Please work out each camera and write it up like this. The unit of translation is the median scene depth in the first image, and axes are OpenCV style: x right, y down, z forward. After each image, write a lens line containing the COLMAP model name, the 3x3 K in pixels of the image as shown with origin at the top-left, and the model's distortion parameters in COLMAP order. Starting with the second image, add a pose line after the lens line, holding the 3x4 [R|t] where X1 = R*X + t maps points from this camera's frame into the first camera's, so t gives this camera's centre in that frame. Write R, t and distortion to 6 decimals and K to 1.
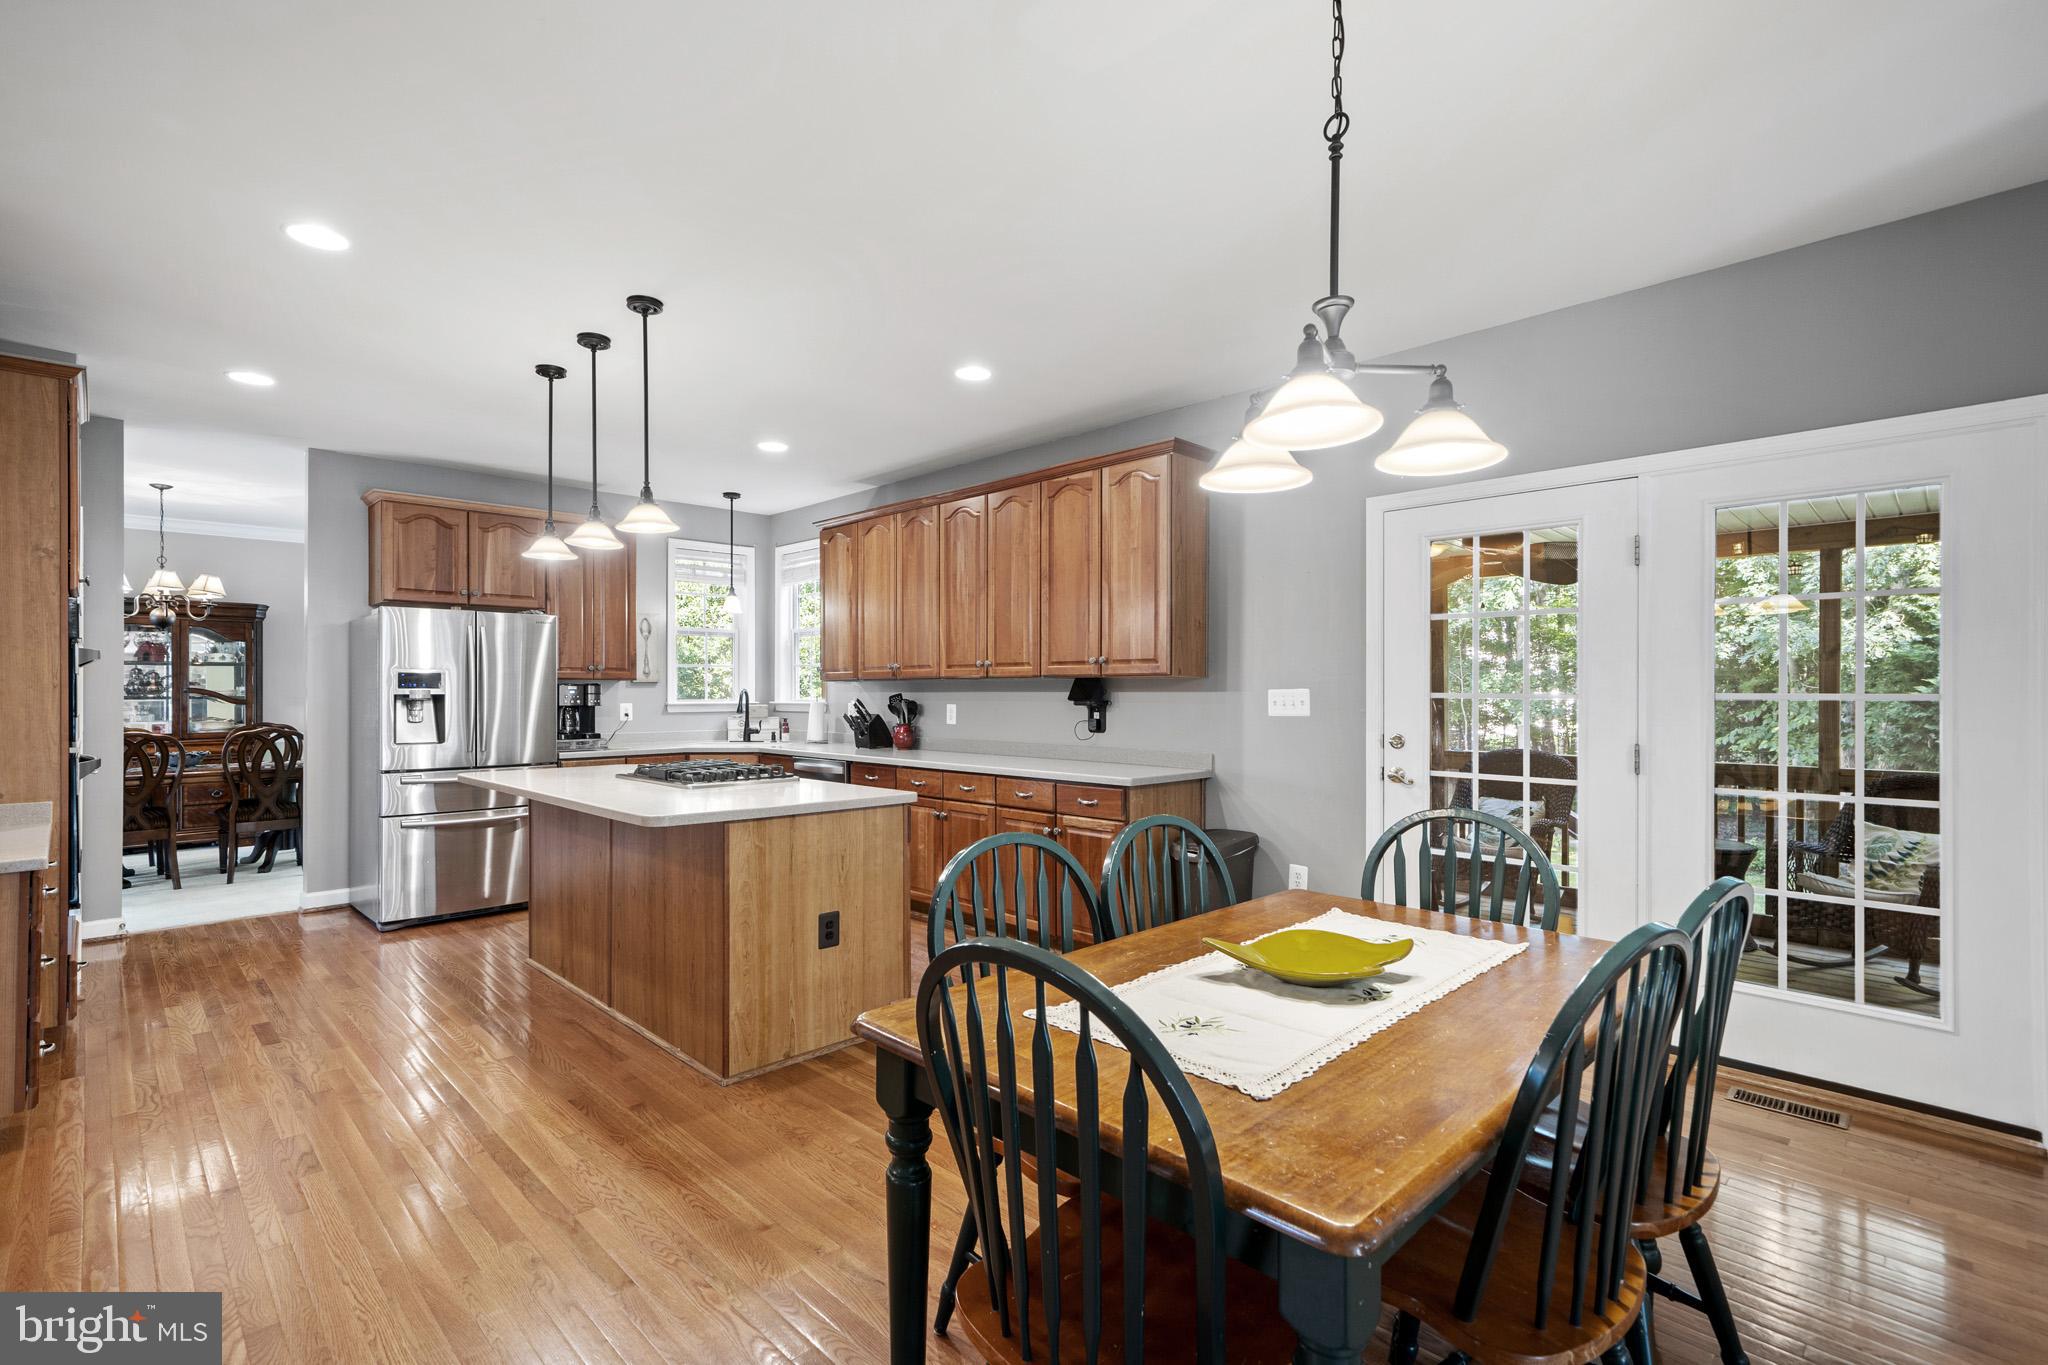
lens RADIAL K [[939.9, 0, 977.0], [0, 939.9, 695.6], [0, 0, 1]] dist [0.014100, -0.000191]
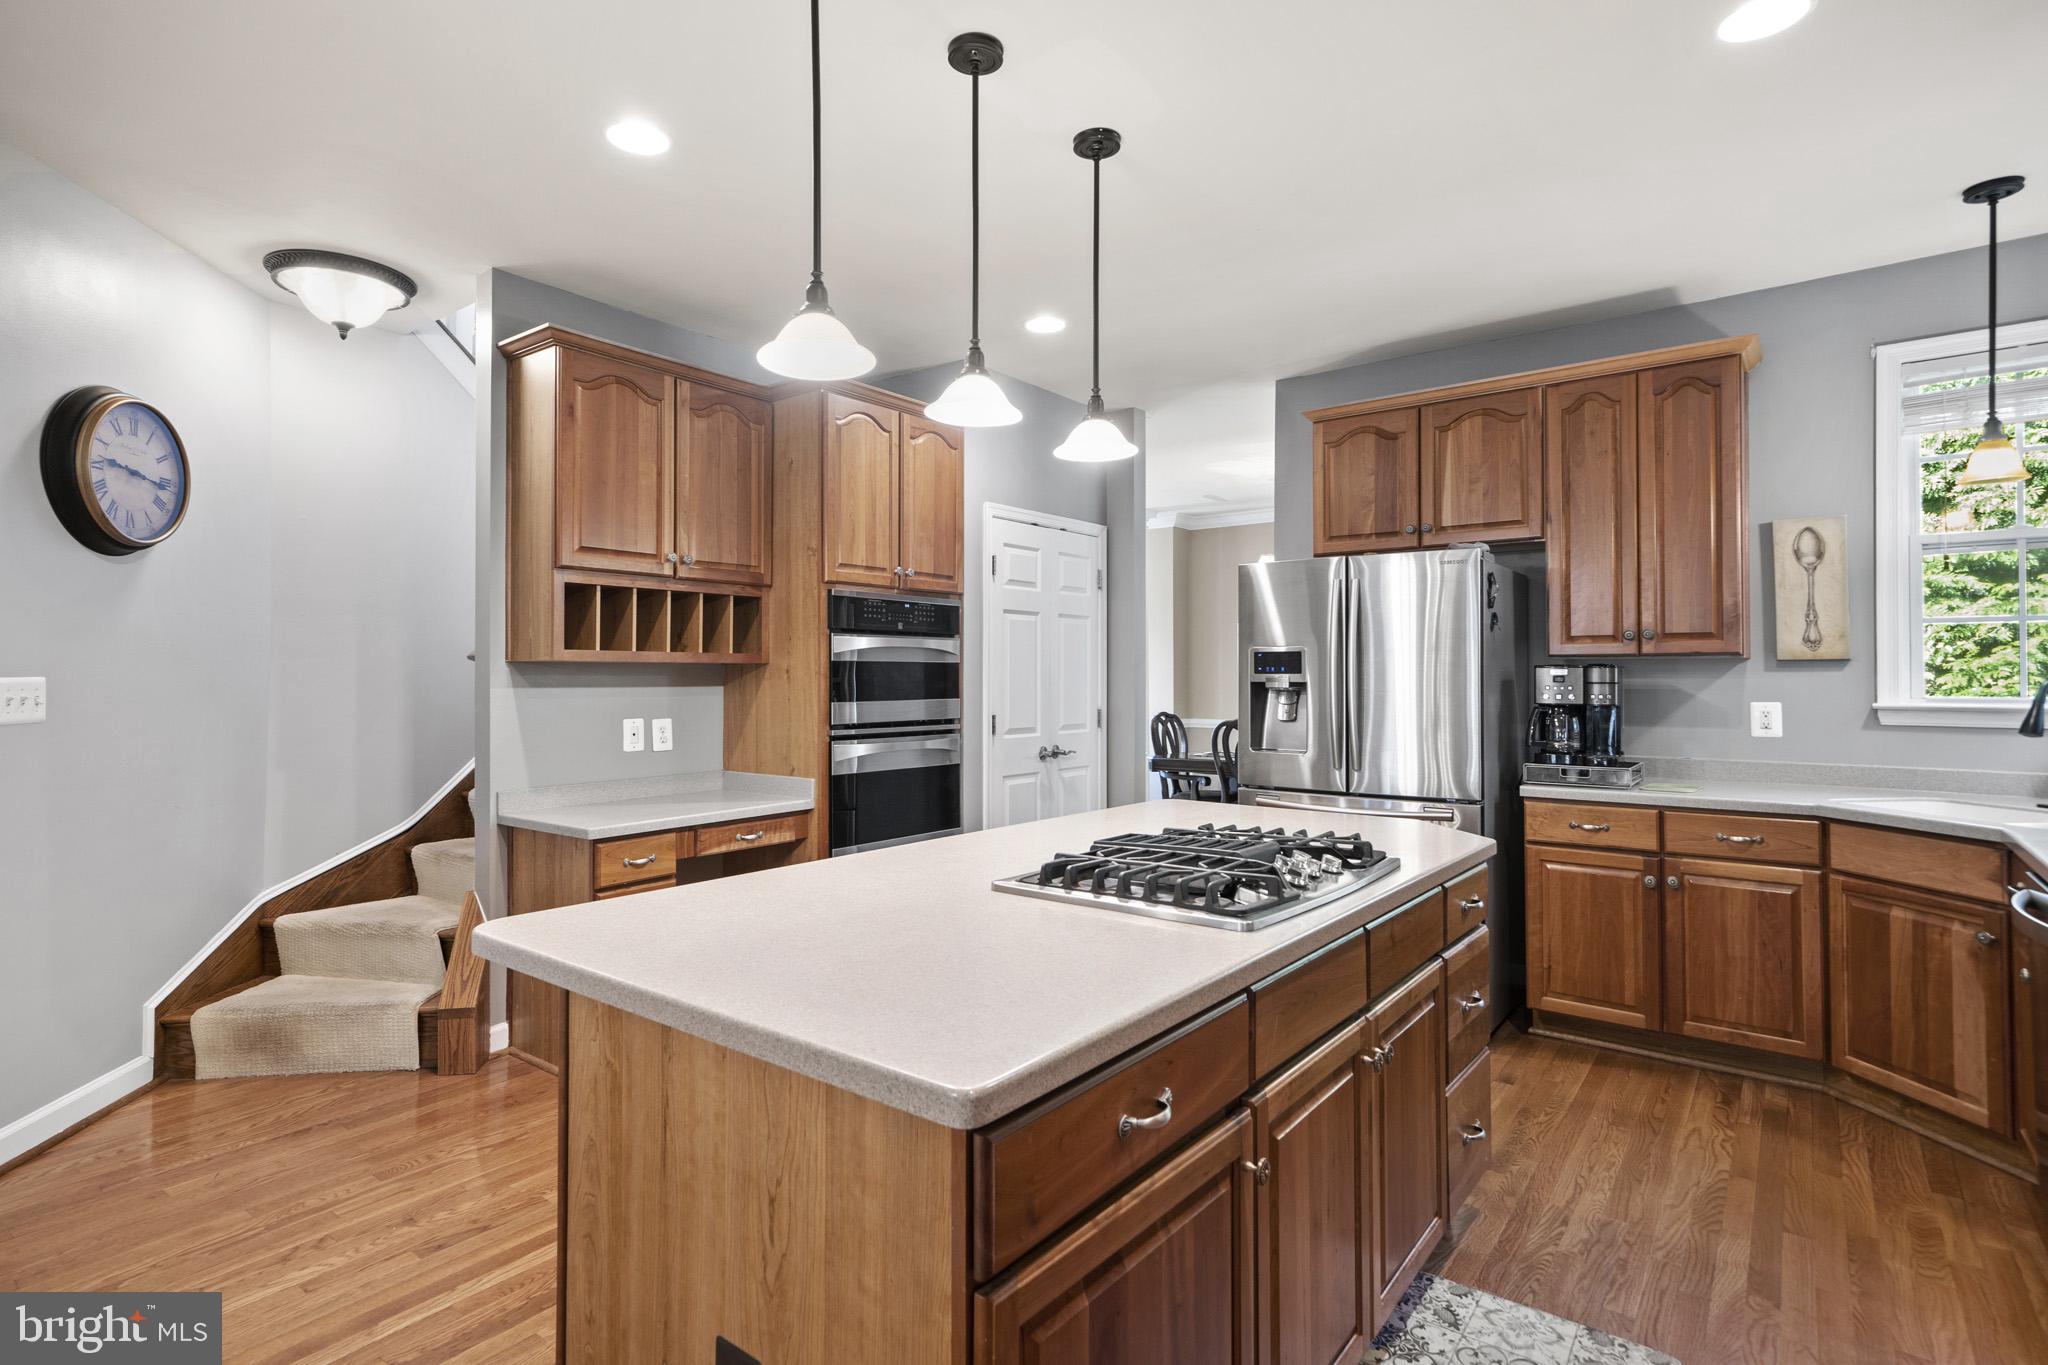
lens RADIAL K [[1023.8, 0, 987.5], [0, 1023.8, 662.7], [0, 0, 1]] dist [0.015622, 0.000573]
pose [[0.153803, -0.013208, -0.988013, 0.125036], [-0.005014, 0.999887, -0.014148, -0.003775], [0.988089, 0.007130, 0.153720, 0.587755]]
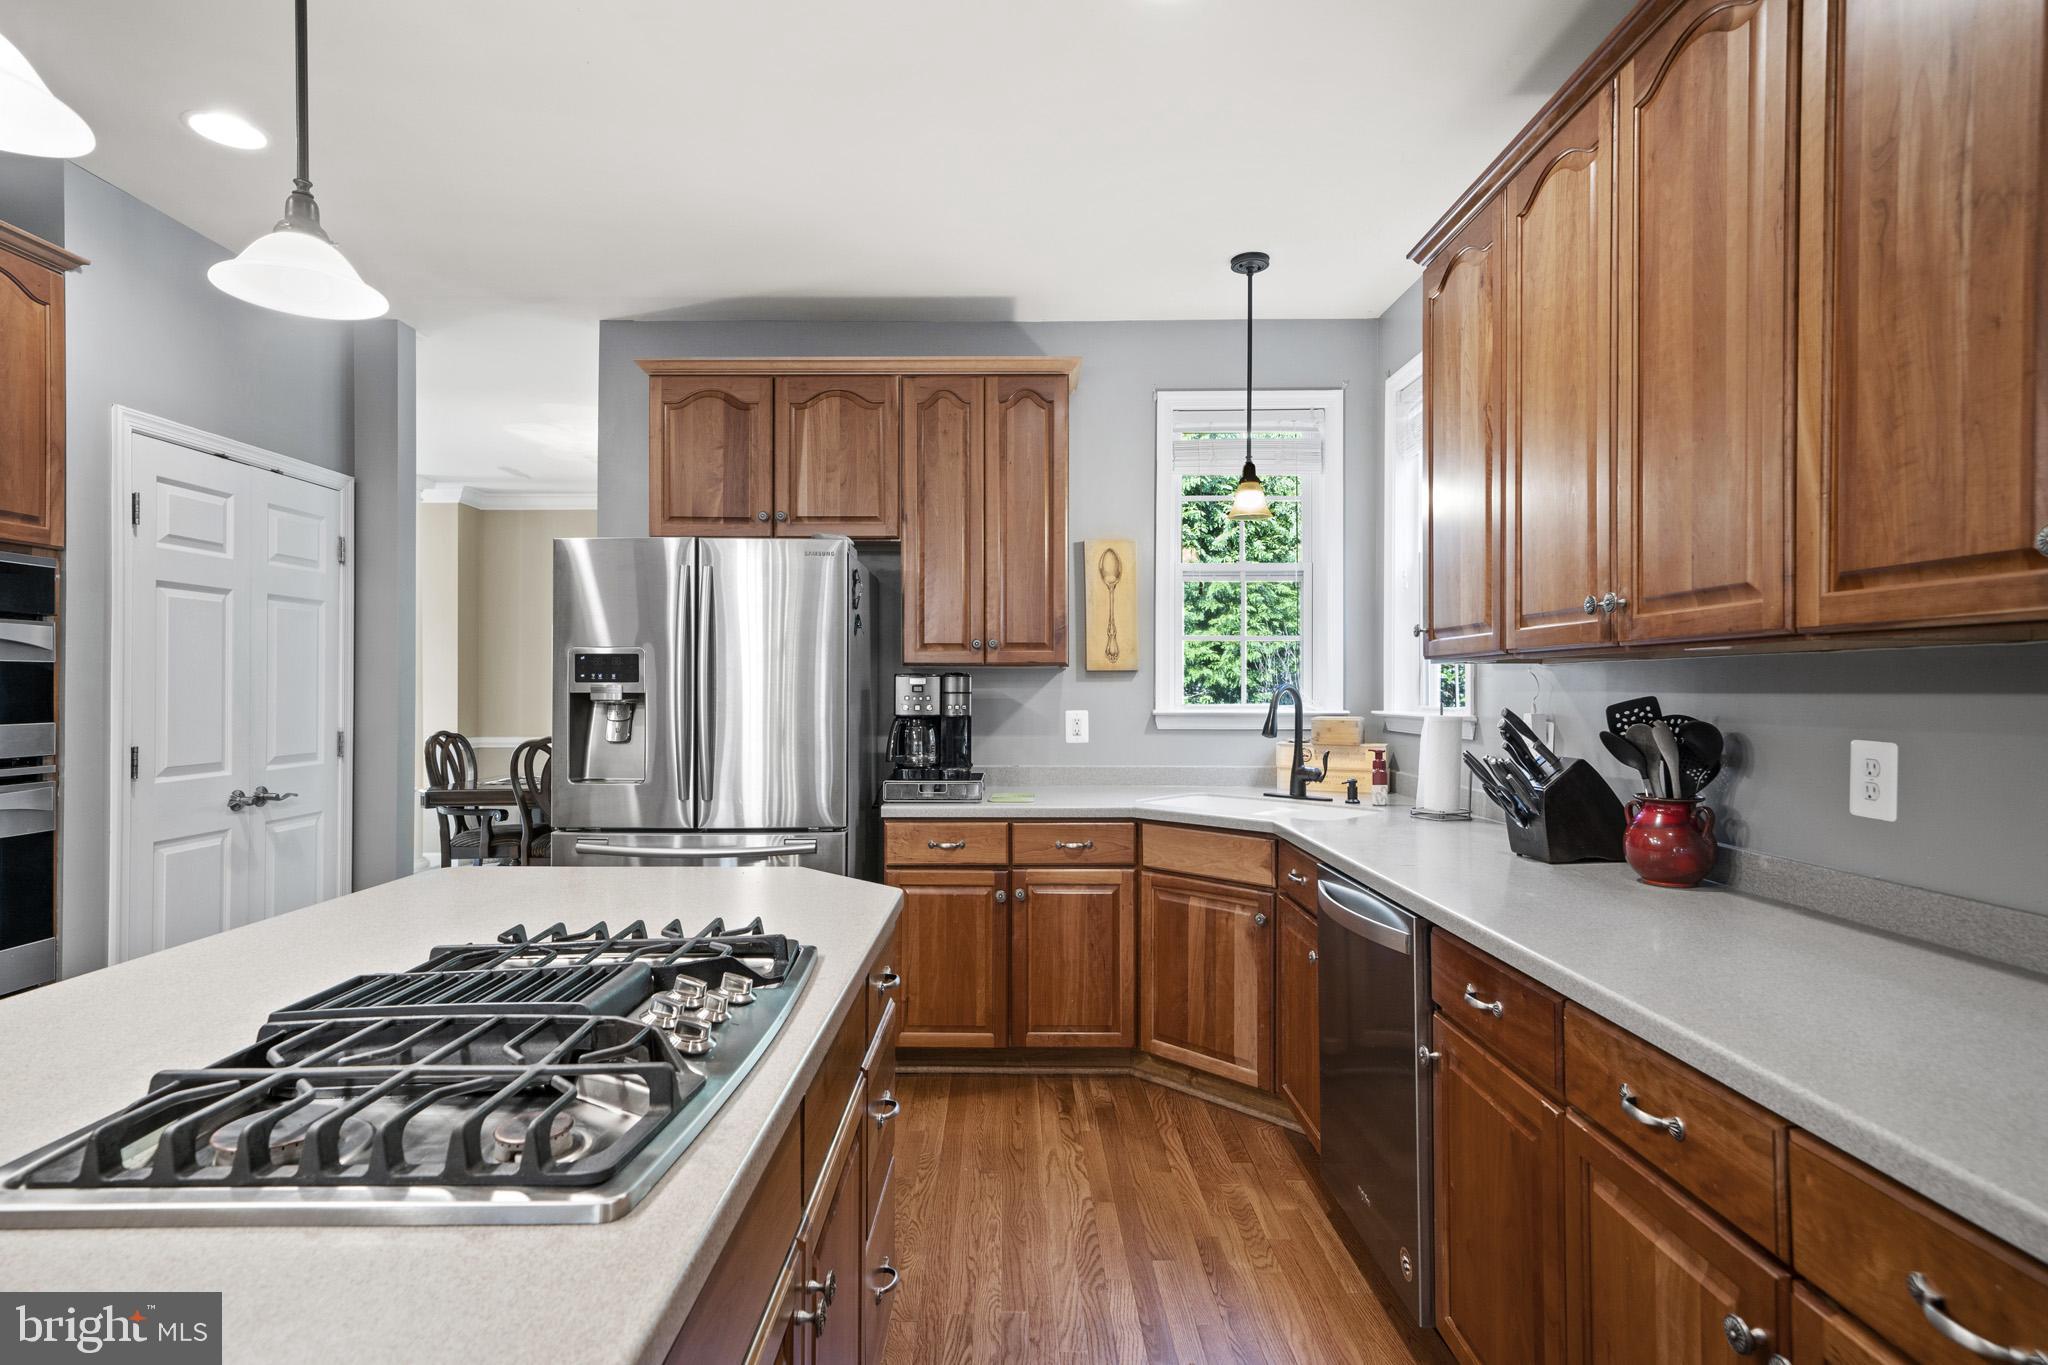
lens RADIAL K [[1023.8, 0, 1003.8], [0, 1023.8, 679.7], [0, 0, 1]] dist [0.015622, 0.000573]
pose [[0.732053, -0.004277, -0.681235, -0.008457], [-0.003917, 0.999937, -0.010487, -0.003540], [0.681237, 0.010345, 0.731990, 0.635072]]
